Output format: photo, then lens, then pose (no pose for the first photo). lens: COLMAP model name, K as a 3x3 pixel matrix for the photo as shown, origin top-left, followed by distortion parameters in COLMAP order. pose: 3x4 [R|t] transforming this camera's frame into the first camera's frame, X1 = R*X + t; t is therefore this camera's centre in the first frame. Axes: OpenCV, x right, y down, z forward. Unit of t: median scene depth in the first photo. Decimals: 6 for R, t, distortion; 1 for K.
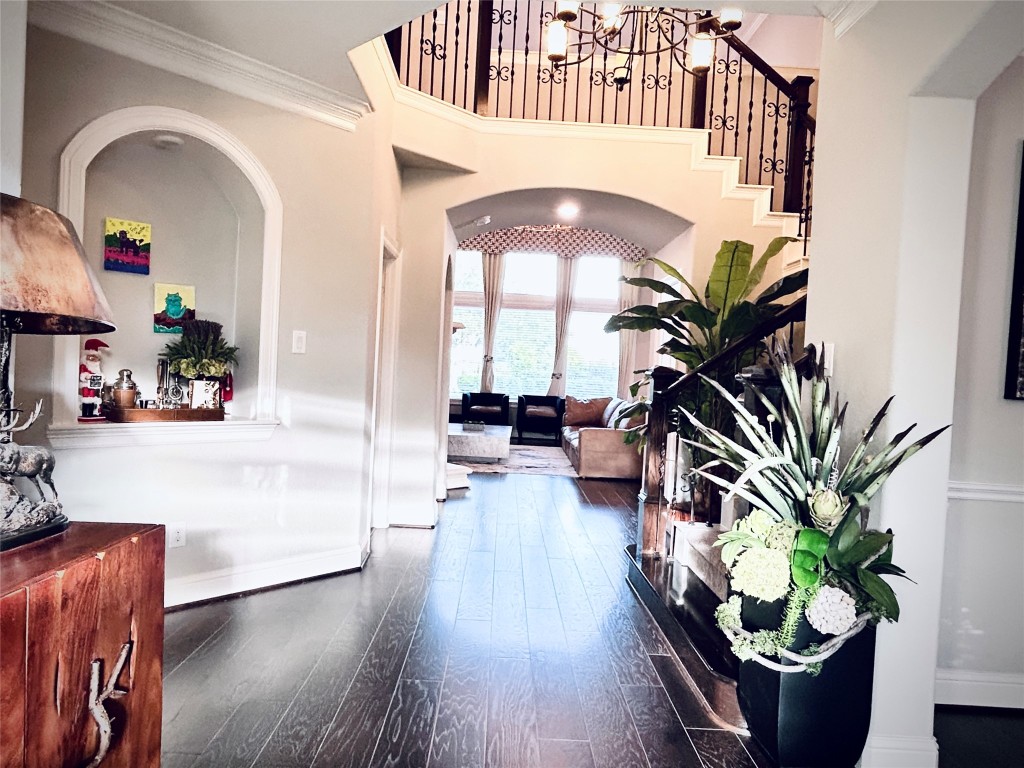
lens RADIAL K [[647.6, 0, 512.0], [0, 647.6, 384.0], [0, 0, 1]] dist [-0.003040, -0.000589]
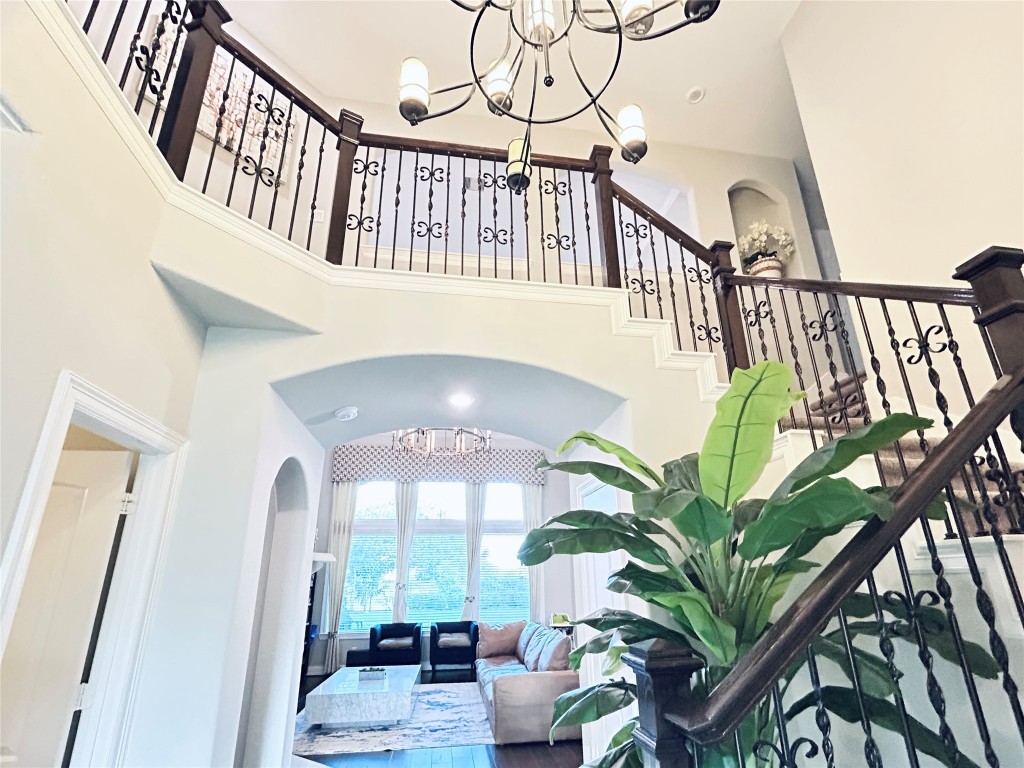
lens RADIAL K [[478.5, 0, 516.7], [0, 478.5, 426.6], [0, 0, 1]] dist [0.001732, 0.000084]
pose [[0.987020, -0.019408, 0.159421, 0.068185], [0.070857, 0.943456, -0.323837, -0.048897], [-0.144122, 0.330930, 0.932585, 0.511397]]
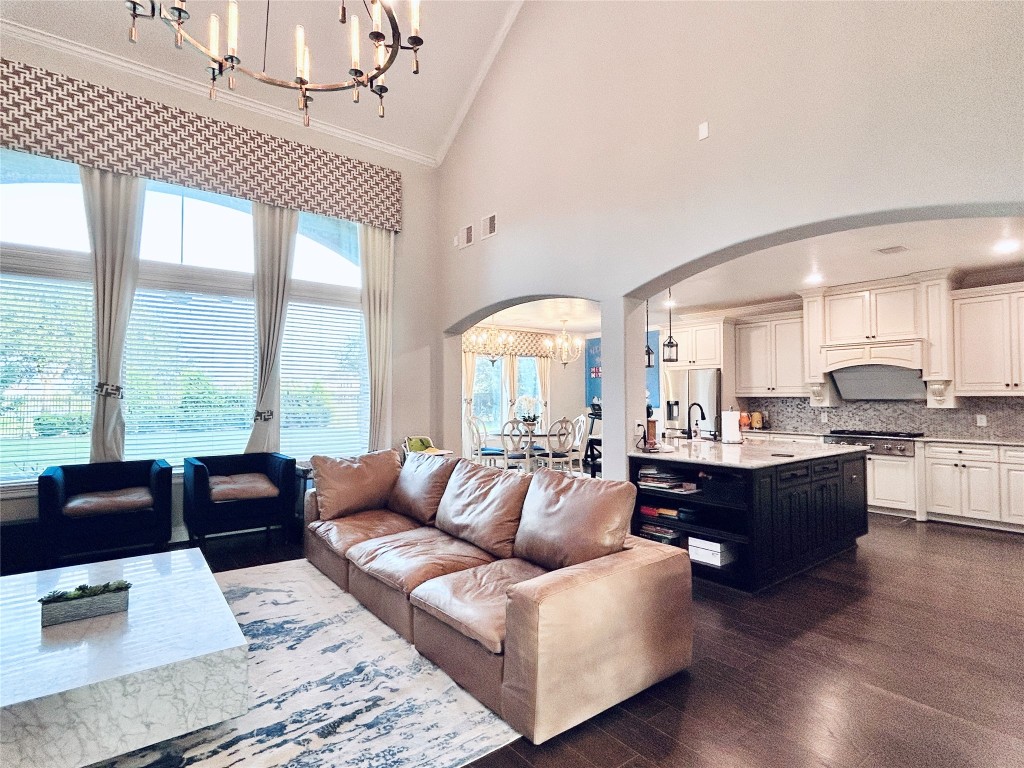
lens RADIAL K [[525.6, 0, 512.0], [0, 525.6, 384.0], [0, 0, 1]] dist [0.000110, -0.000116]
pose [[0.790068, -0.039418, 0.611751, -0.097278], [0.060580, 0.998066, -0.013928, -0.050946], [-0.610019, 0.048064, 0.790928, 1.288194]]
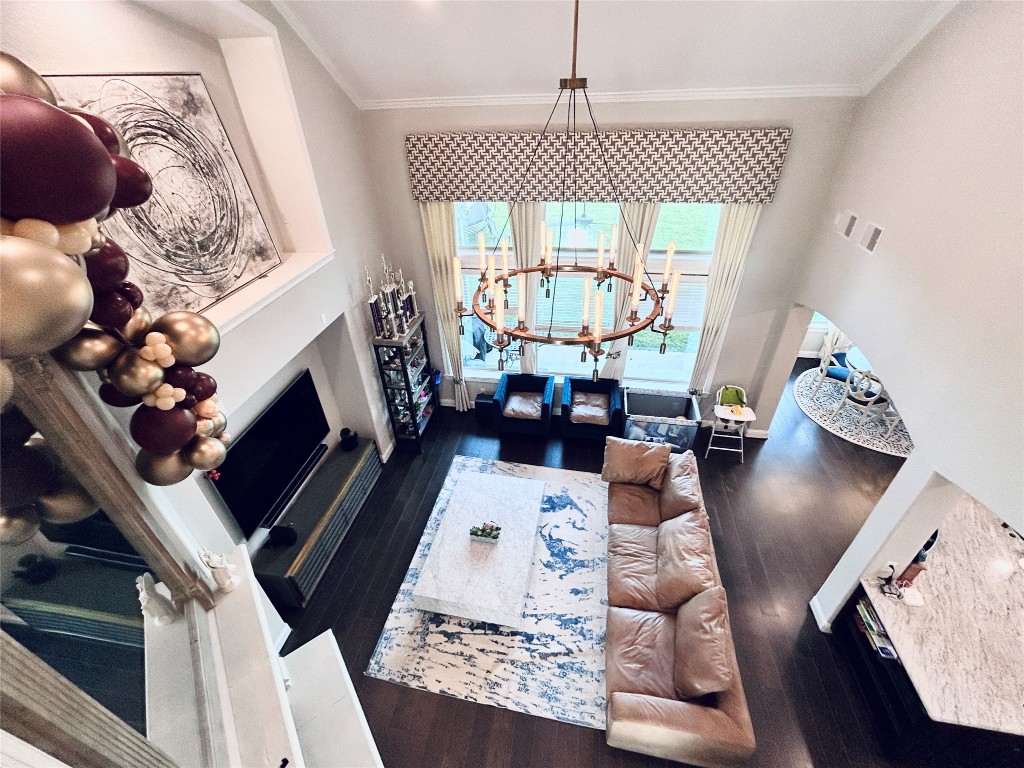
lens RADIAL K [[448.0, 0, 512.0], [0, 448.0, 384.0], [0, 0, 1]] dist [-0.000771, 0.000311]
pose [[0.980497, 0.035429, -0.193312, 0.134915], [0.076382, 0.837597, 0.540923, -0.735131], [0.181082, -0.545139, 0.818555, 1.298433]]
